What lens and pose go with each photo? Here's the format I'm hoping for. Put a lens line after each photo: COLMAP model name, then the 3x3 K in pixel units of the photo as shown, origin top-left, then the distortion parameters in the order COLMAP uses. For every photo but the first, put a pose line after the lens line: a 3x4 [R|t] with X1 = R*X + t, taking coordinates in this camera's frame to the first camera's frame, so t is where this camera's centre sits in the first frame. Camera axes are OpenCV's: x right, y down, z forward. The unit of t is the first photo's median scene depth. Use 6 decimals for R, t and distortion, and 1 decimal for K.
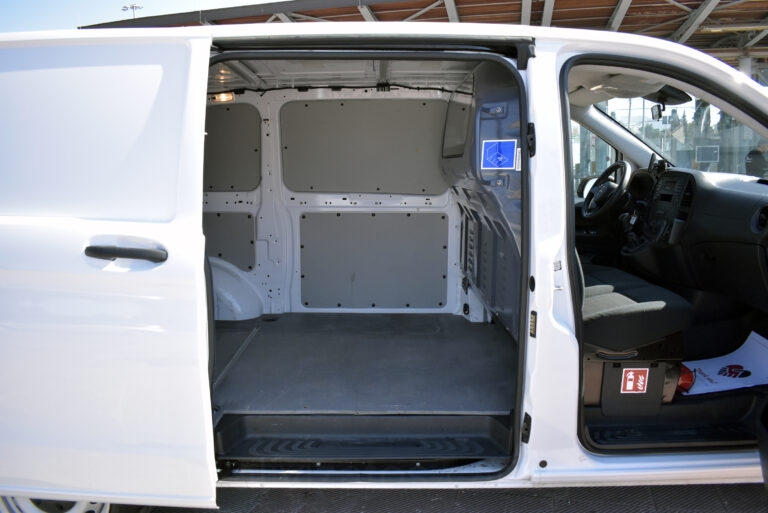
lens RADIAL K [[600.4, 0, 384.9], [0, 600.4, 255.0], [0, 0, 1]] dist [-0.088593, 0.022477]
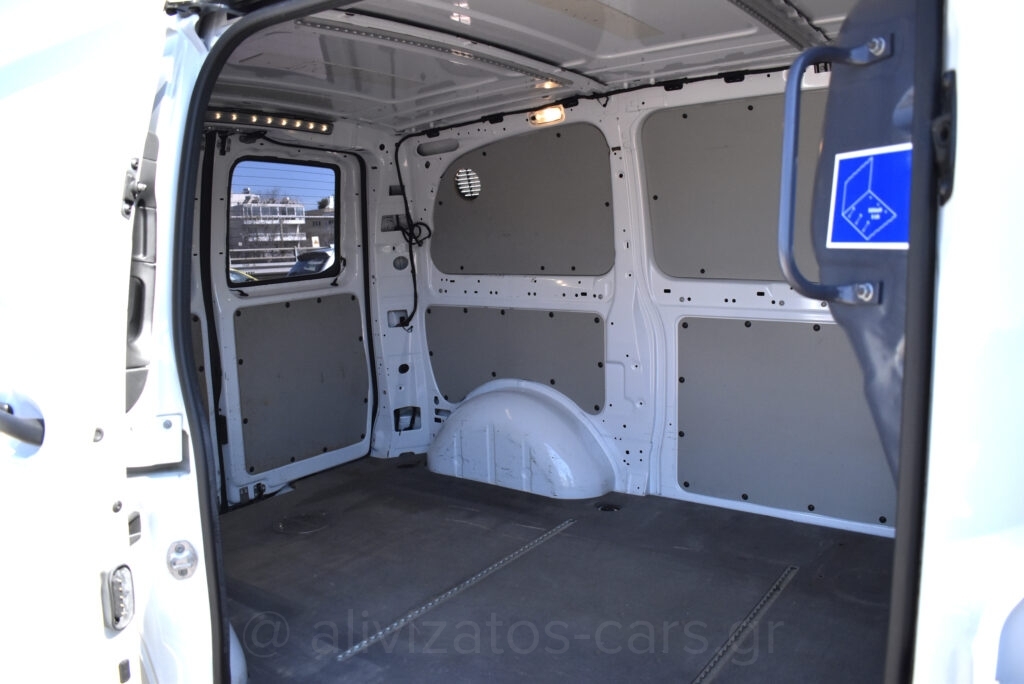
lens RADIAL K [[800.5, 0, 517.2], [0, 800.5, 343.0], [0, 0, 1]] dist [-0.088593, 0.022477]
pose [[0.814232, 0.058782, -0.577556, 0.156902], [-0.057798, 0.998126, 0.020102, -0.053751], [0.577655, 0.017014, 0.816104, 0.331485]]
